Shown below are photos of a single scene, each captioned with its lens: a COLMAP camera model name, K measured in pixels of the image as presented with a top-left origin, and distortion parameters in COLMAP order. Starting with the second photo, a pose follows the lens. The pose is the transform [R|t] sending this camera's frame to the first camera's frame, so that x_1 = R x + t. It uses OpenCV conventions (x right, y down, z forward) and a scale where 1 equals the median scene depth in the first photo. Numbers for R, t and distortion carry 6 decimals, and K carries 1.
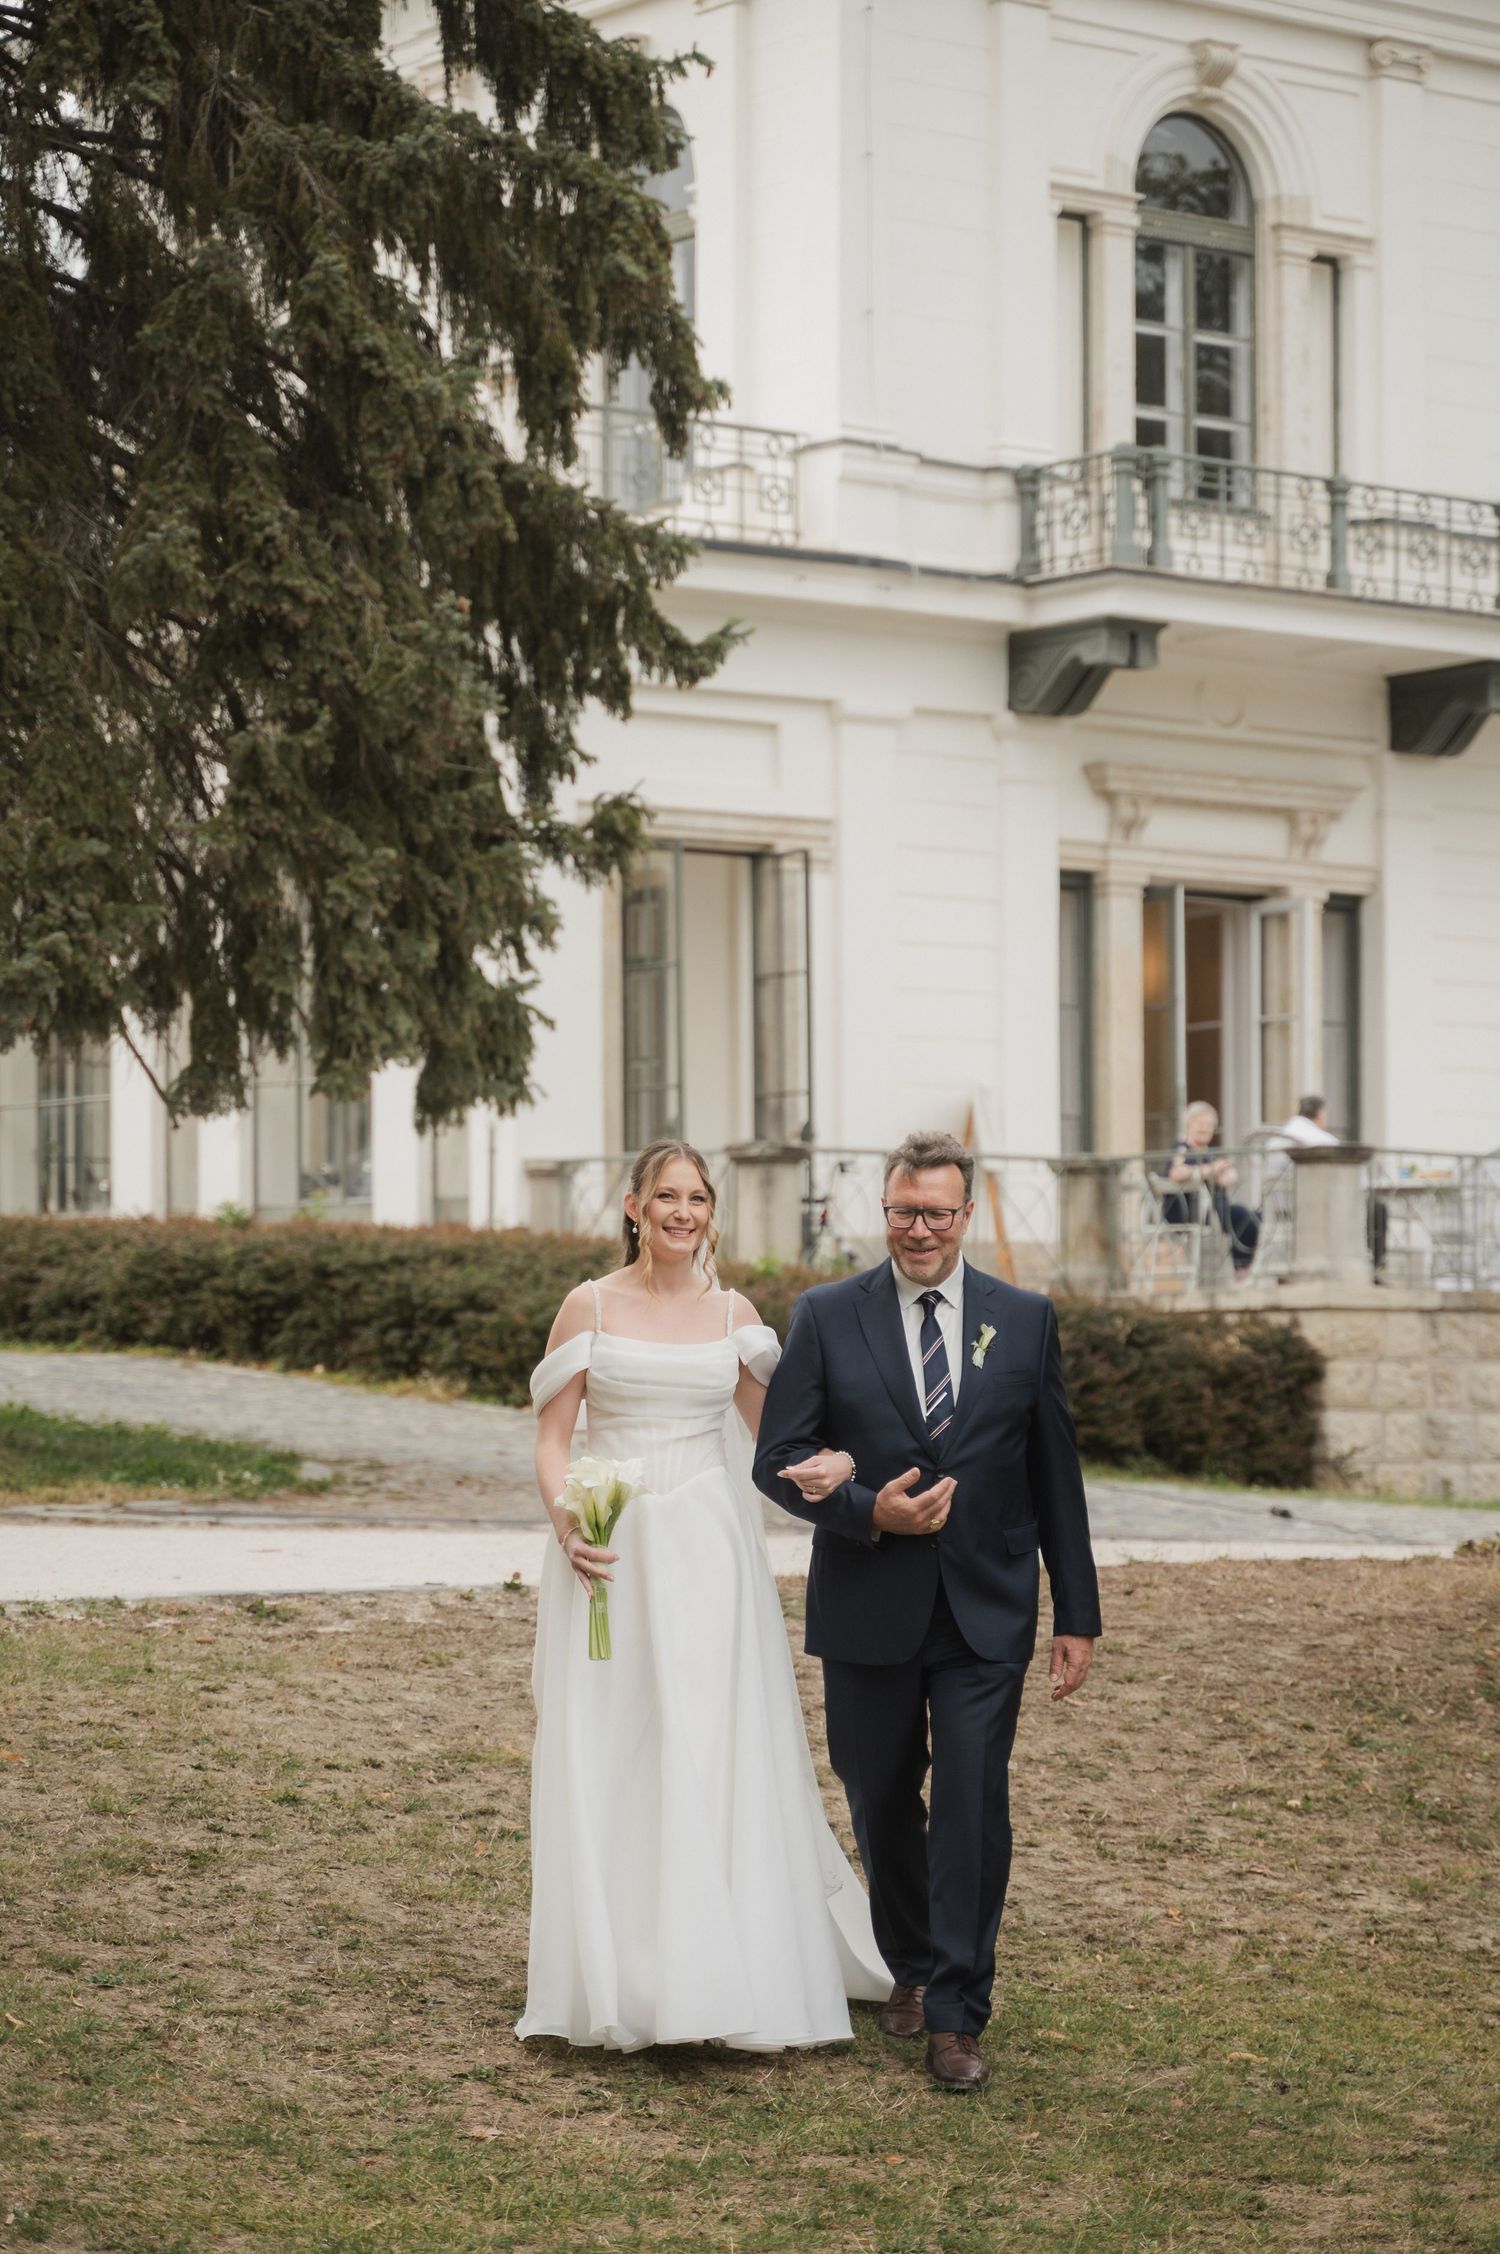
lens RADIAL K [[5496.8, 0, 750.0], [0, 5496.8, 1127.0], [0, 0, 1]] dist [0.122010, -0.916623]
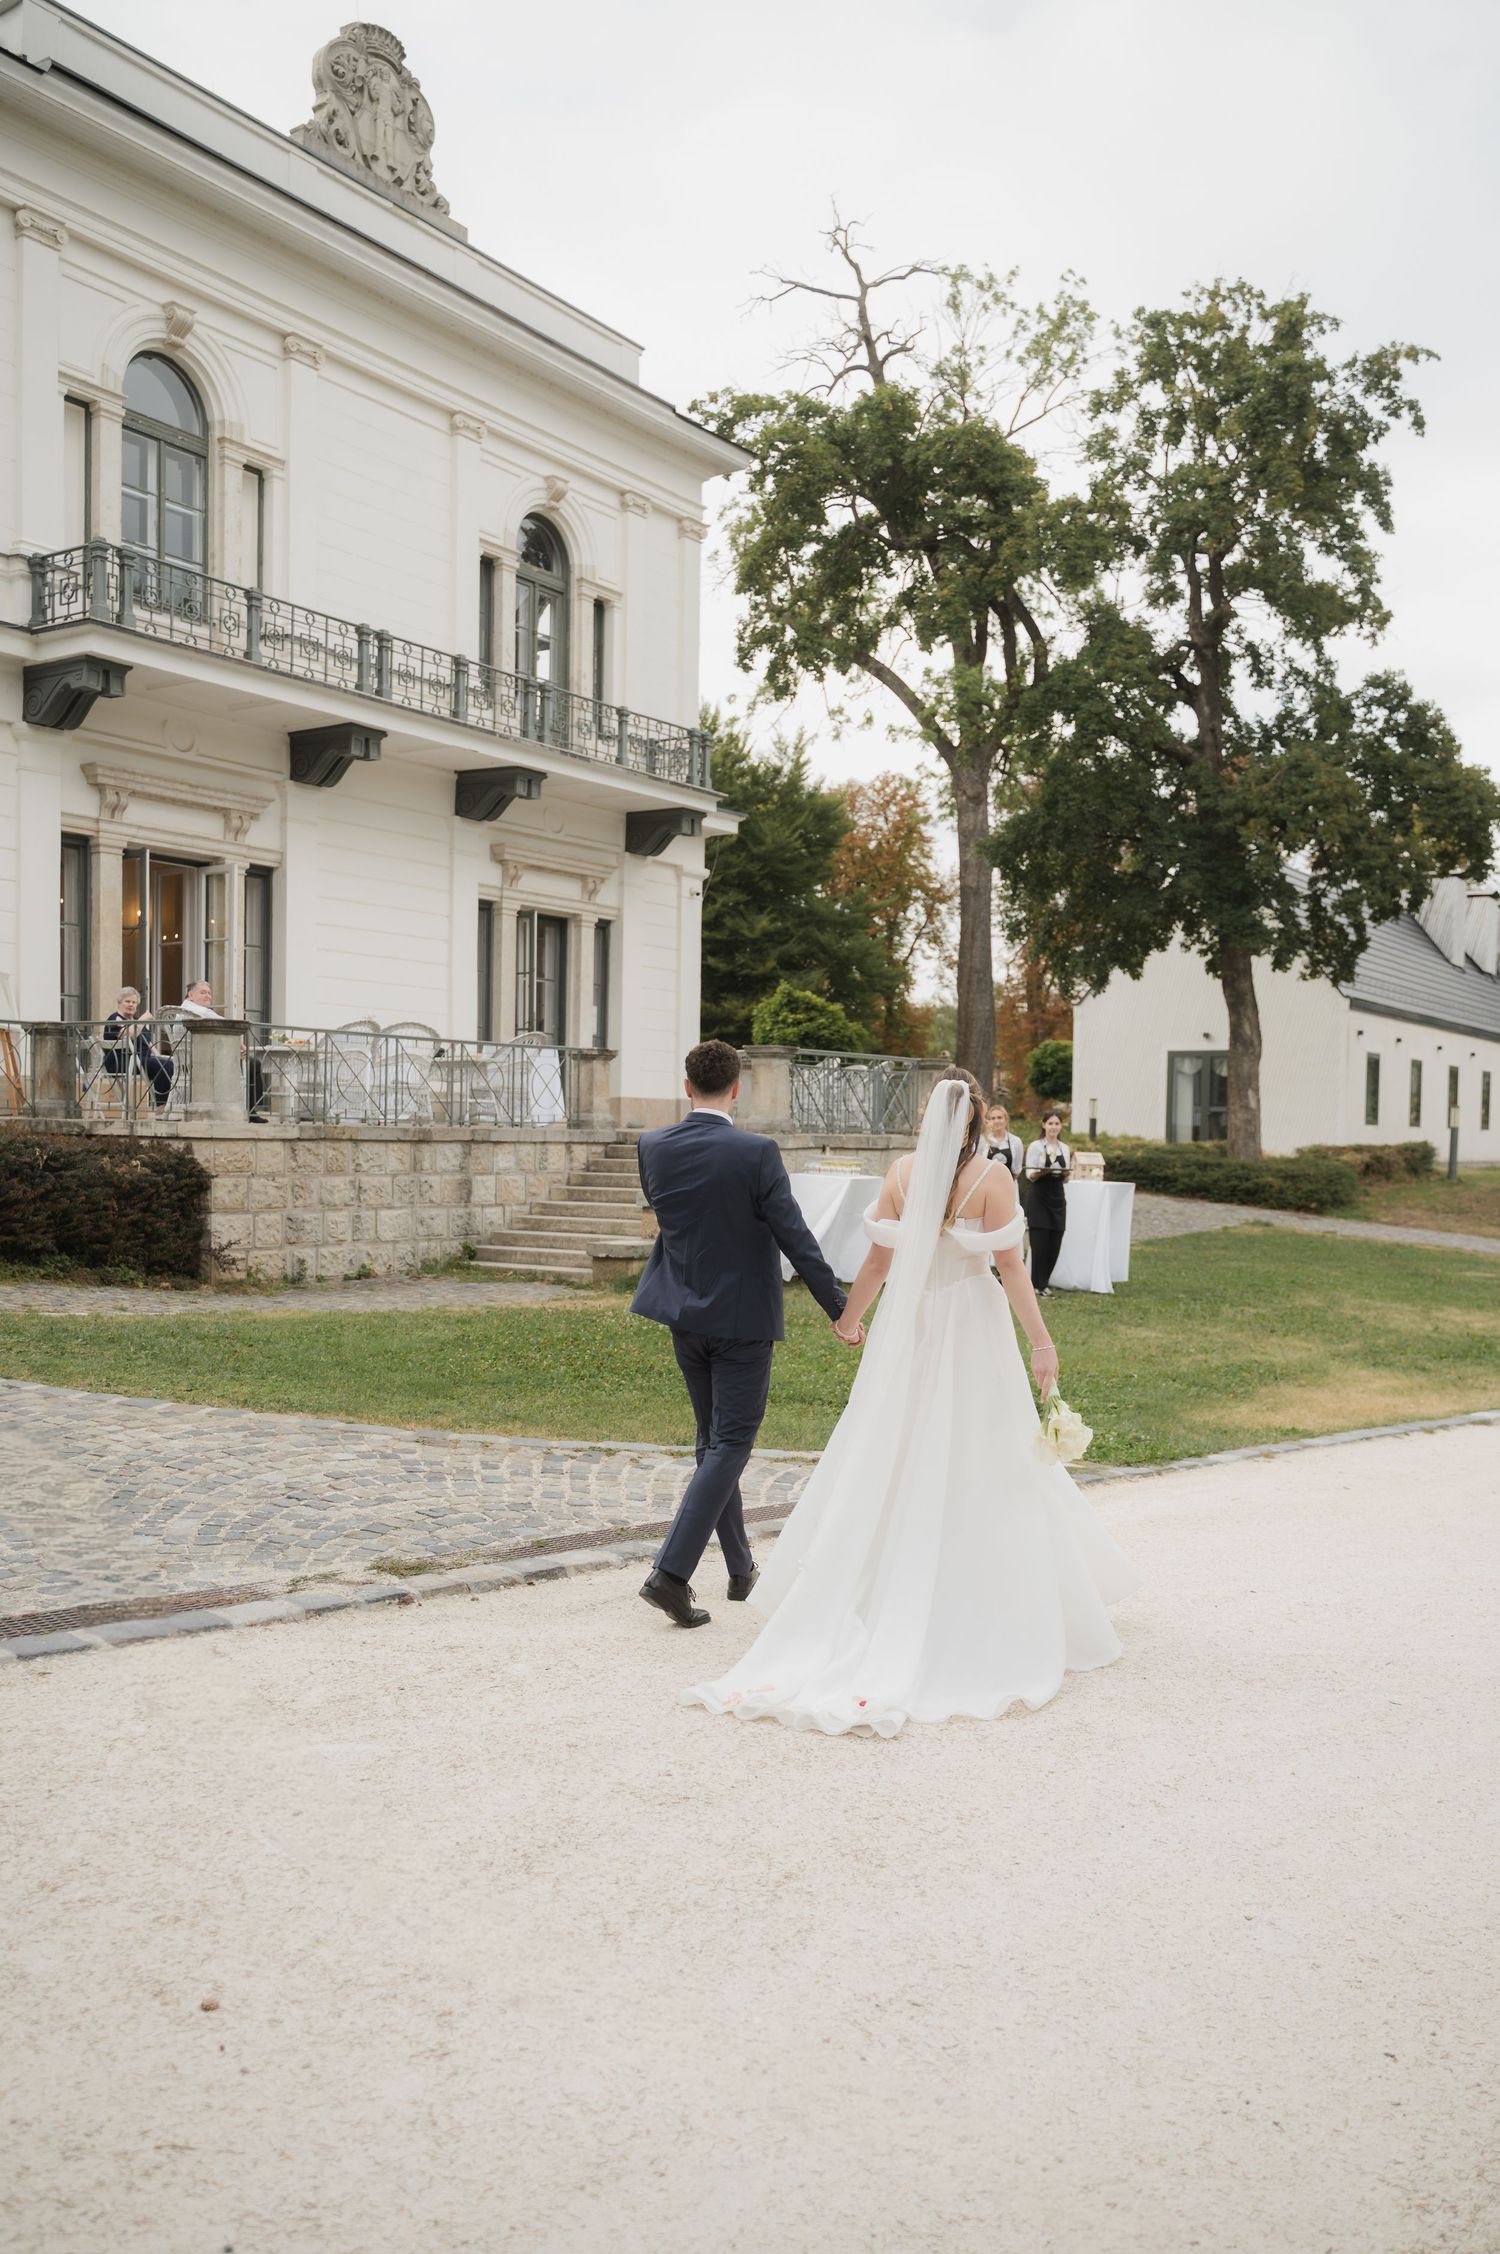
lens RADIAL K [[1864.7, 0, 754.7], [0, 1864.7, 1234.5], [0, 0, 1]] dist [-0.014576, -0.005978]
pose [[0.945024, -0.001040, 0.326999, 0.068800], [-0.036179, 0.993523, 0.107718, 0.001506], [-0.324993, -0.113627, 0.938866, 0.441471]]
